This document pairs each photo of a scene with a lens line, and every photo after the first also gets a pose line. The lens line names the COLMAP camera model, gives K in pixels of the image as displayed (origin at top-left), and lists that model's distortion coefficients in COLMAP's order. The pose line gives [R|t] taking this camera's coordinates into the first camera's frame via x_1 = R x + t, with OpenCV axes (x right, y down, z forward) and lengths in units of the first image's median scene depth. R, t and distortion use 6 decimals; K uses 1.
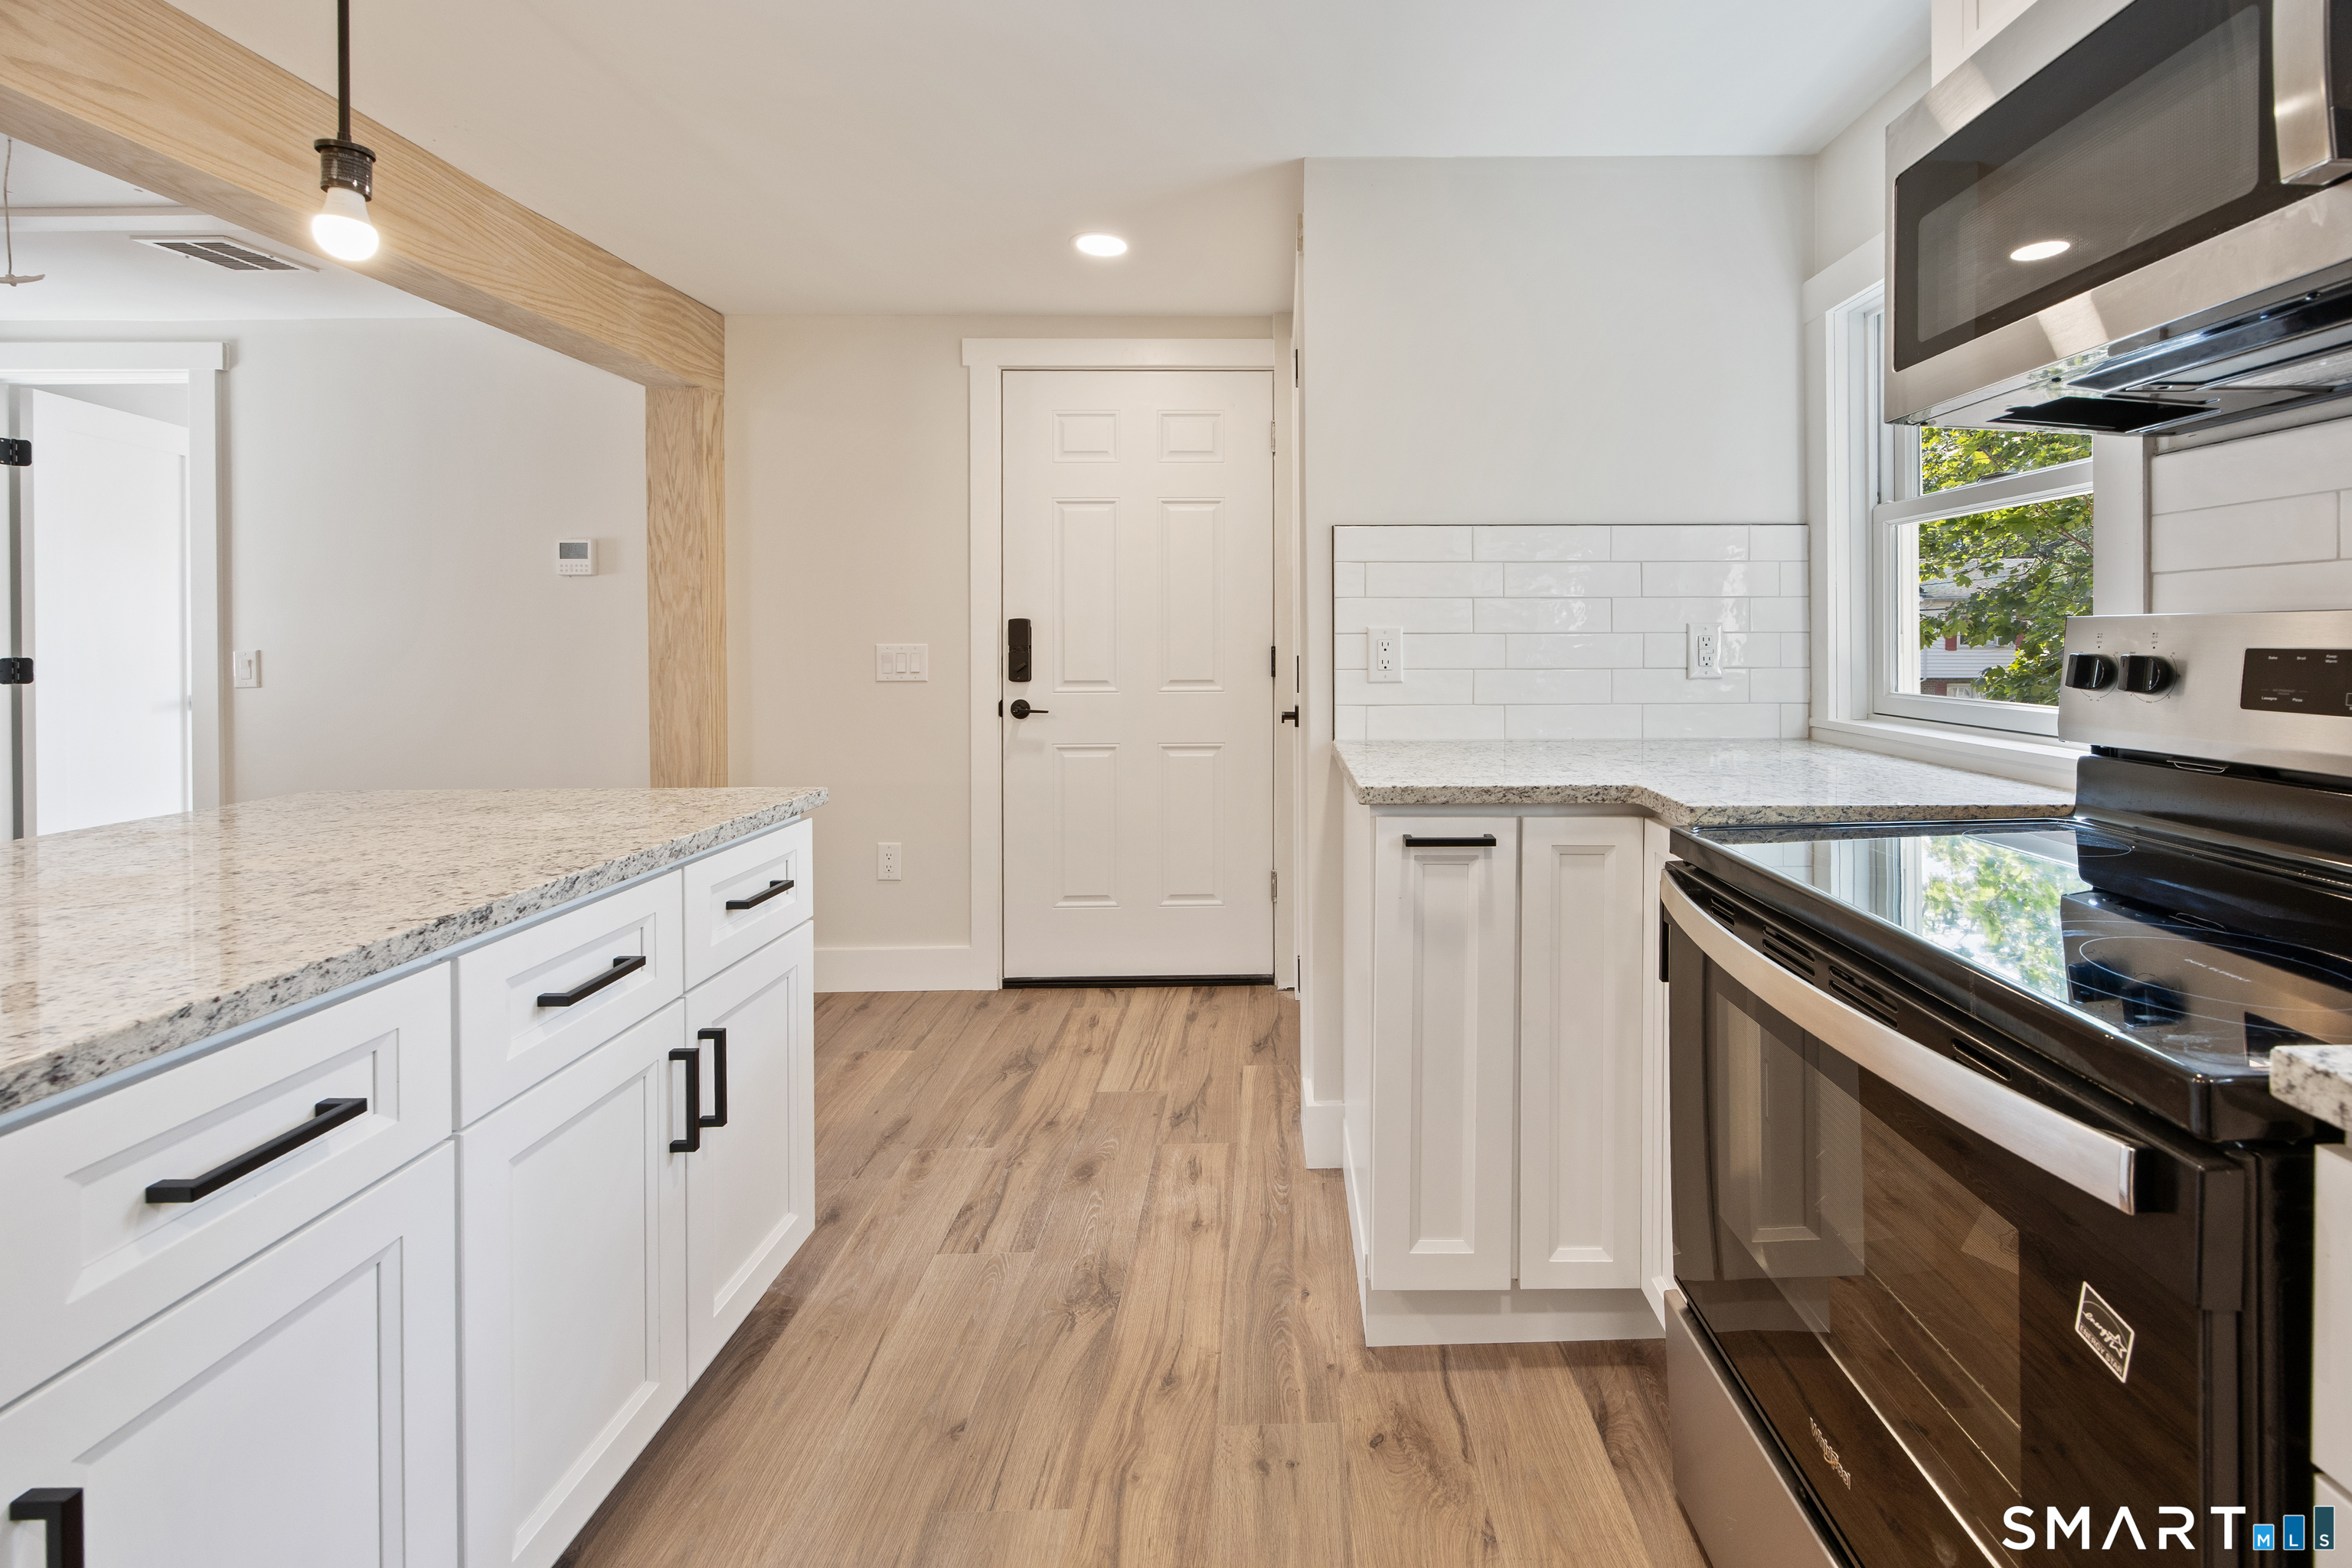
lens RADIAL K [[969.9, 0, 1276.0], [0, 969.9, 636.2], [0, 0, 1]] dist [-0.000879, 0.000093]
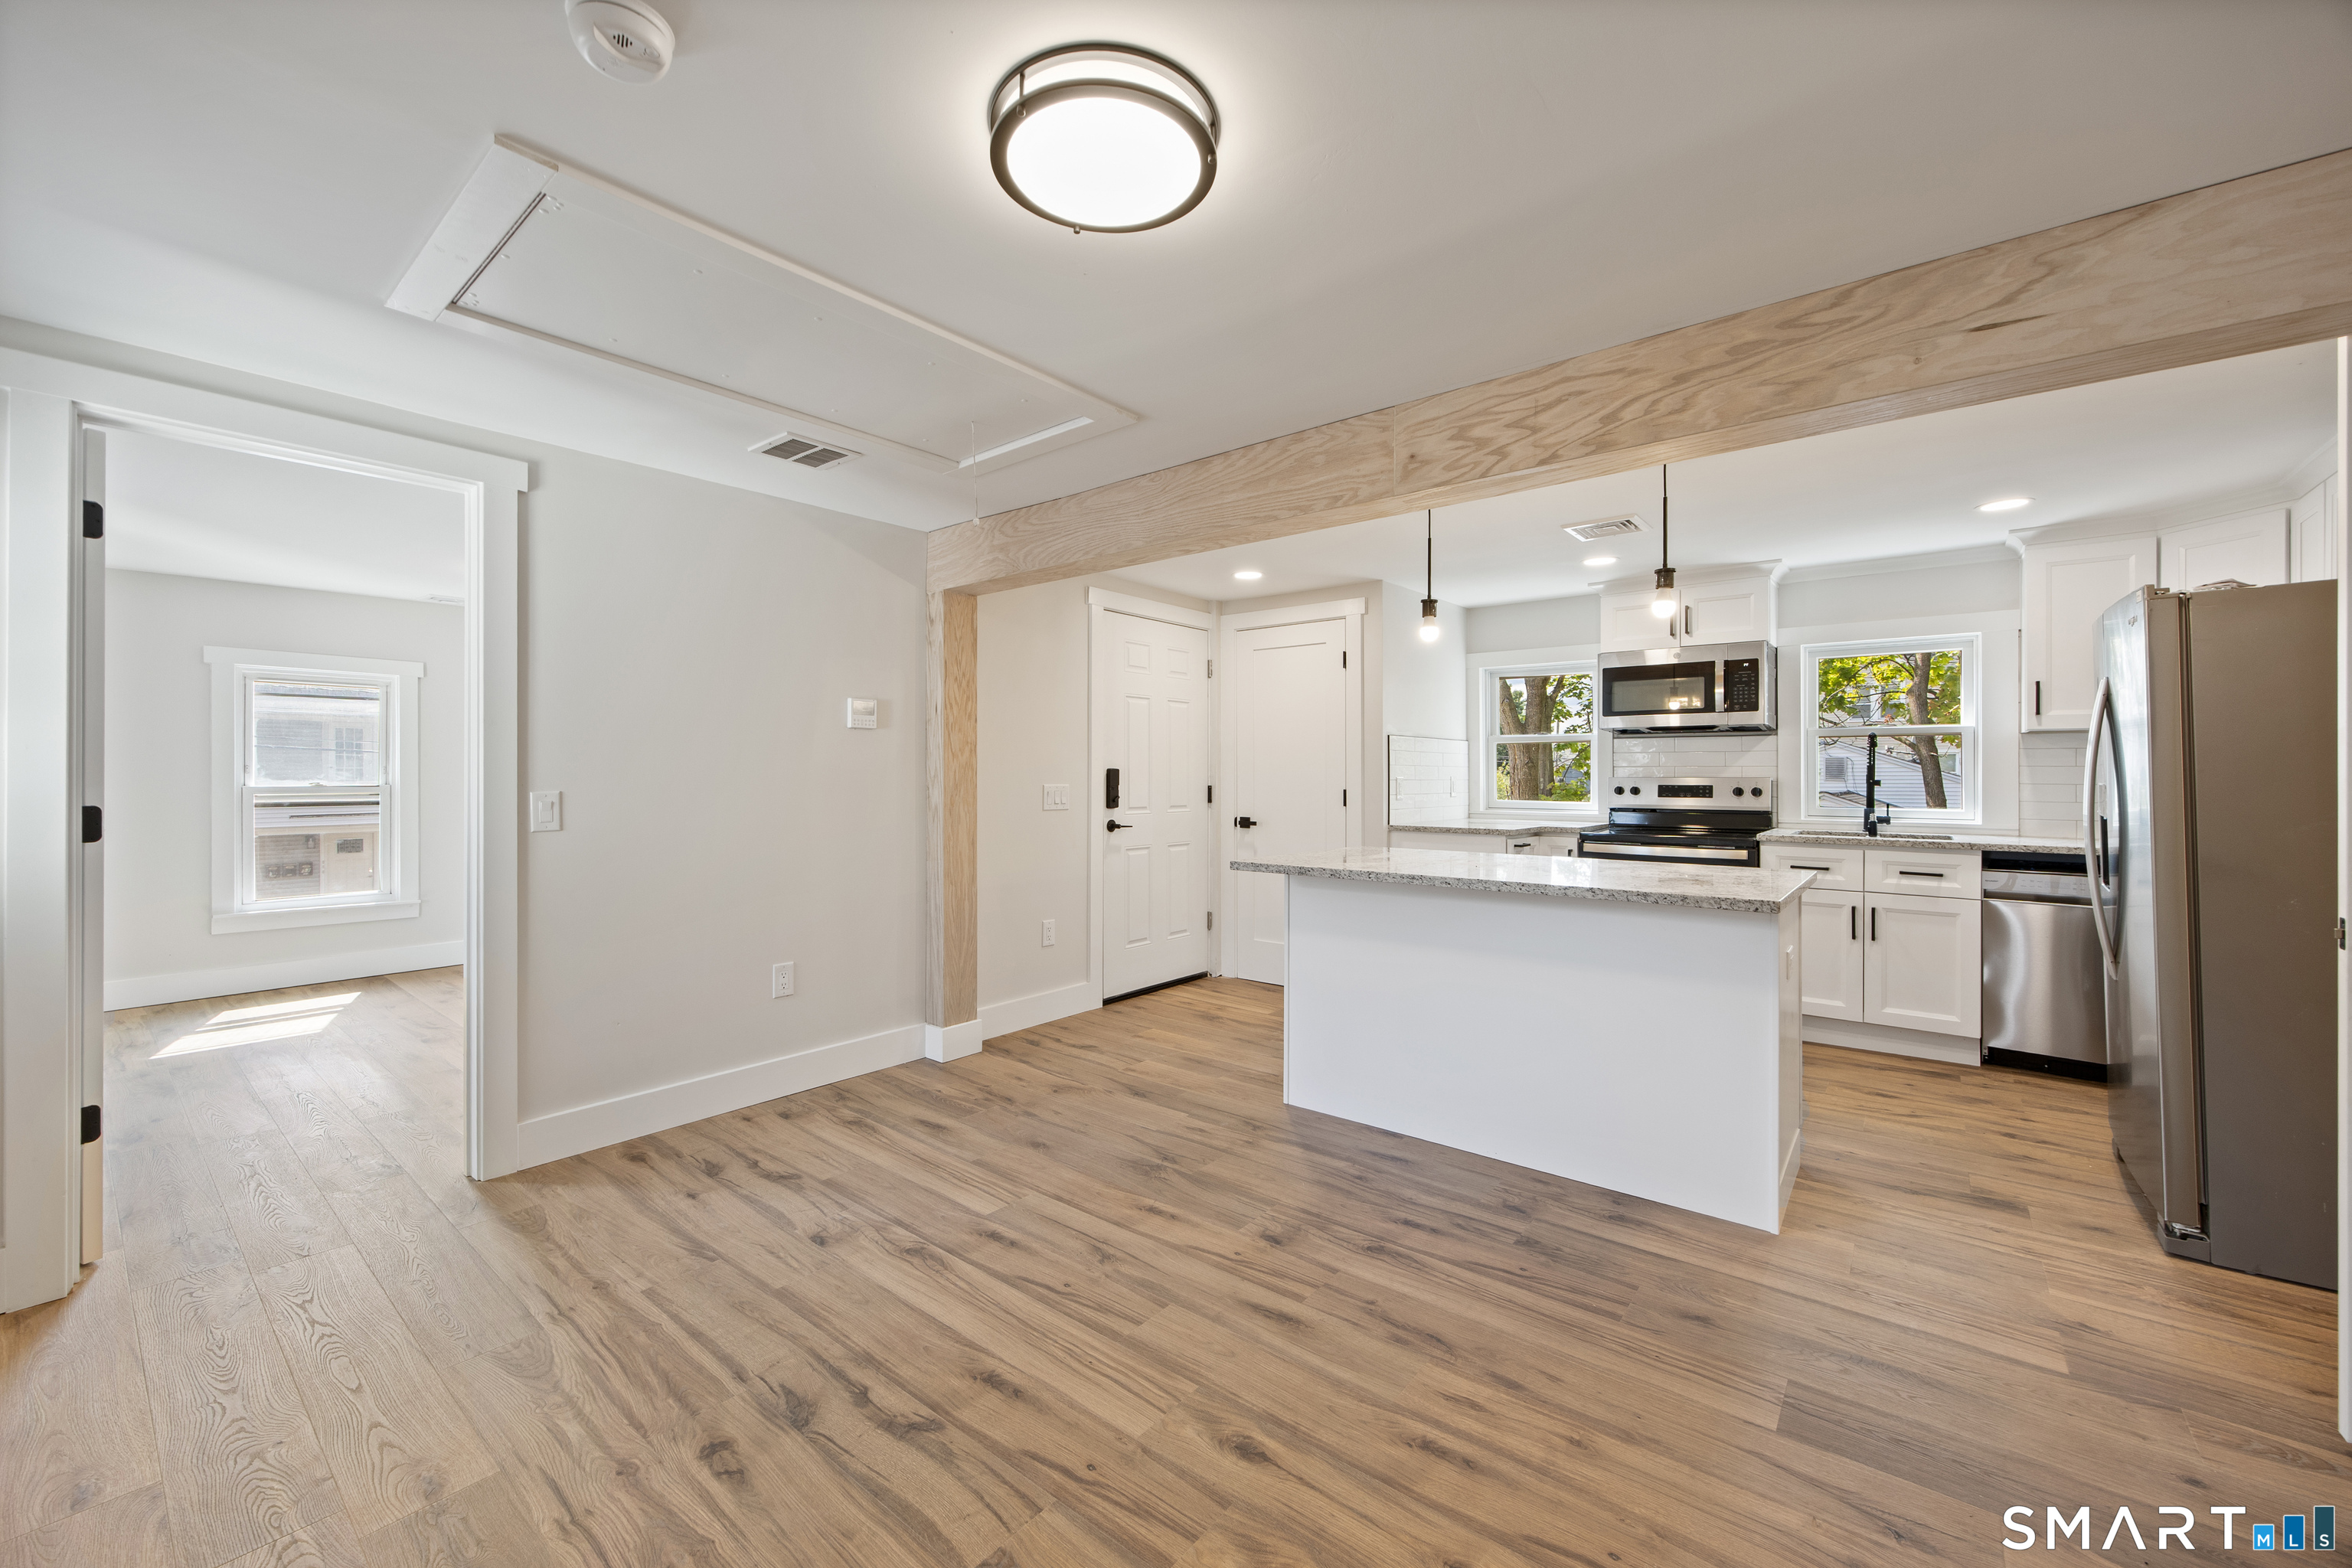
lens RADIAL K [[944.8, 0, 1137.1], [0, 944.8, 773.2], [0, 0, 1]] dist [-0.000882, -0.000221]
pose [[0.656181, 0.009842, 0.754539, -2.131917], [-0.004091, 0.999947, -0.009485, 0.006278], [-0.754592, 0.003137, 0.656186, -0.062007]]
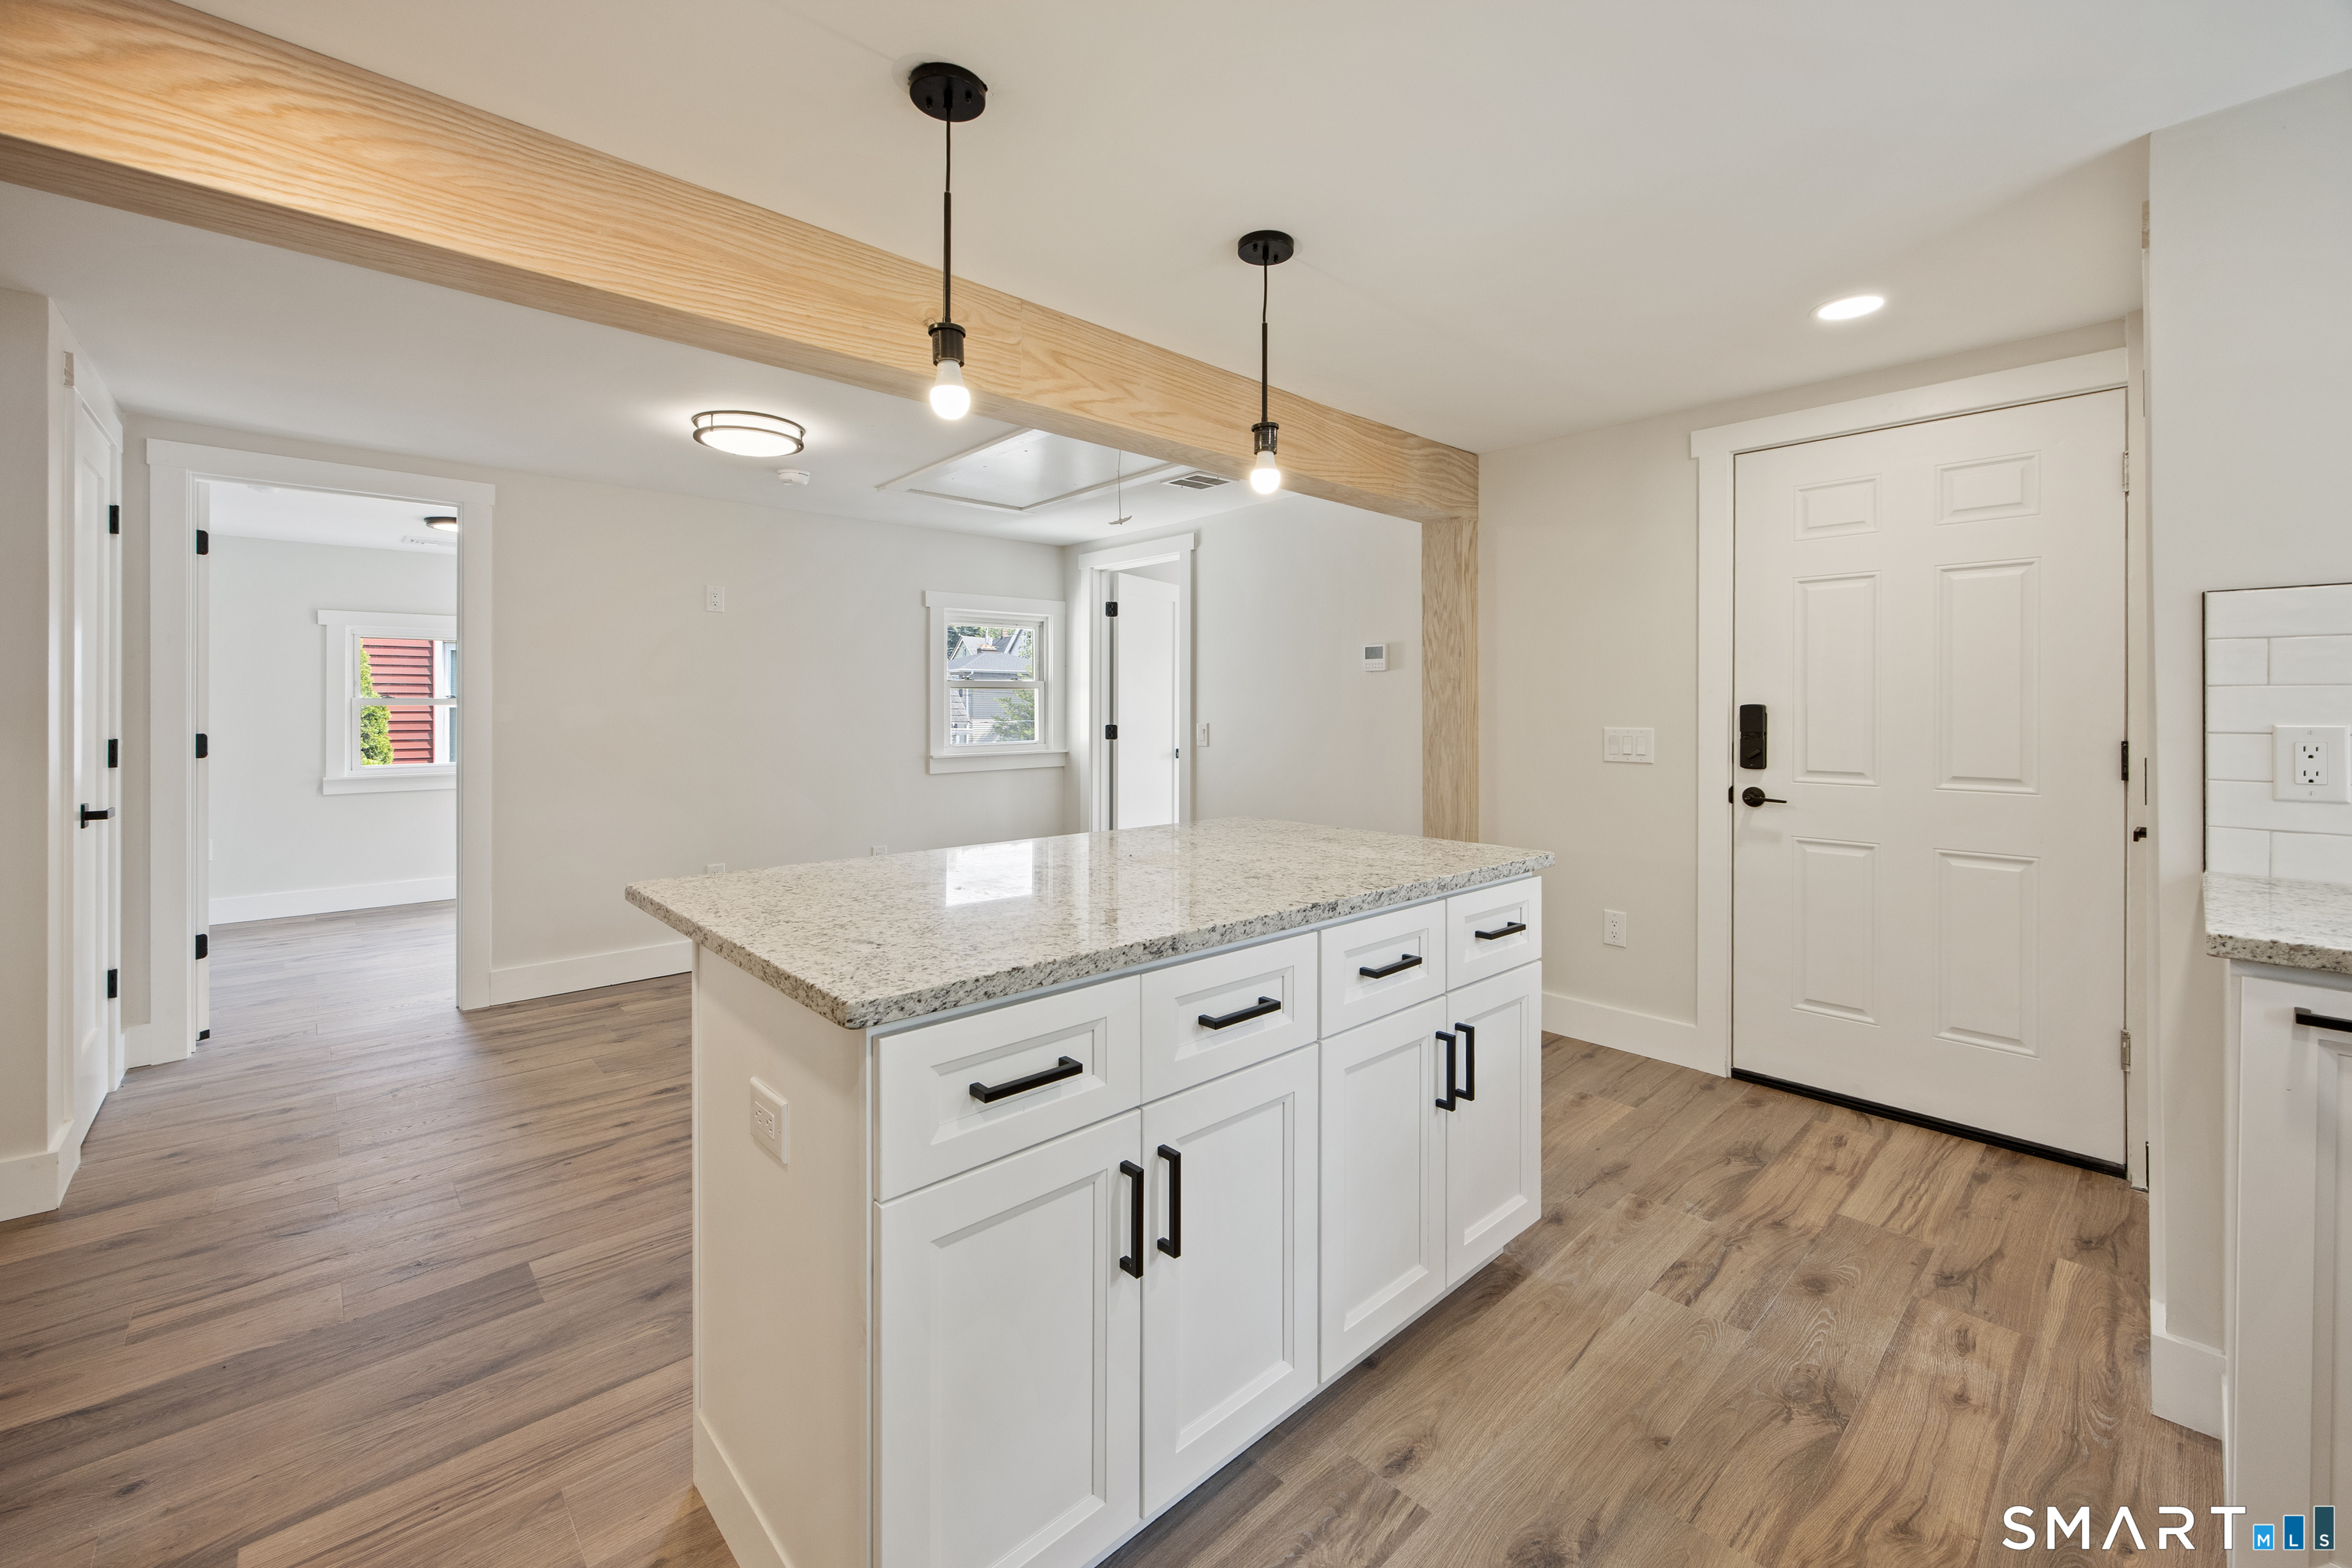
lens RADIAL K [[928.4, 0, 1170.6], [0, 928.4, 708.5], [0, 0, 1]] dist [0.003024, 0.000804]
pose [[0.669891, 0.005625, -0.742438, 0.057749], [-0.007333, 0.999973, 0.000959, -0.015955], [0.742423, 0.004801, 0.669914, -0.097668]]
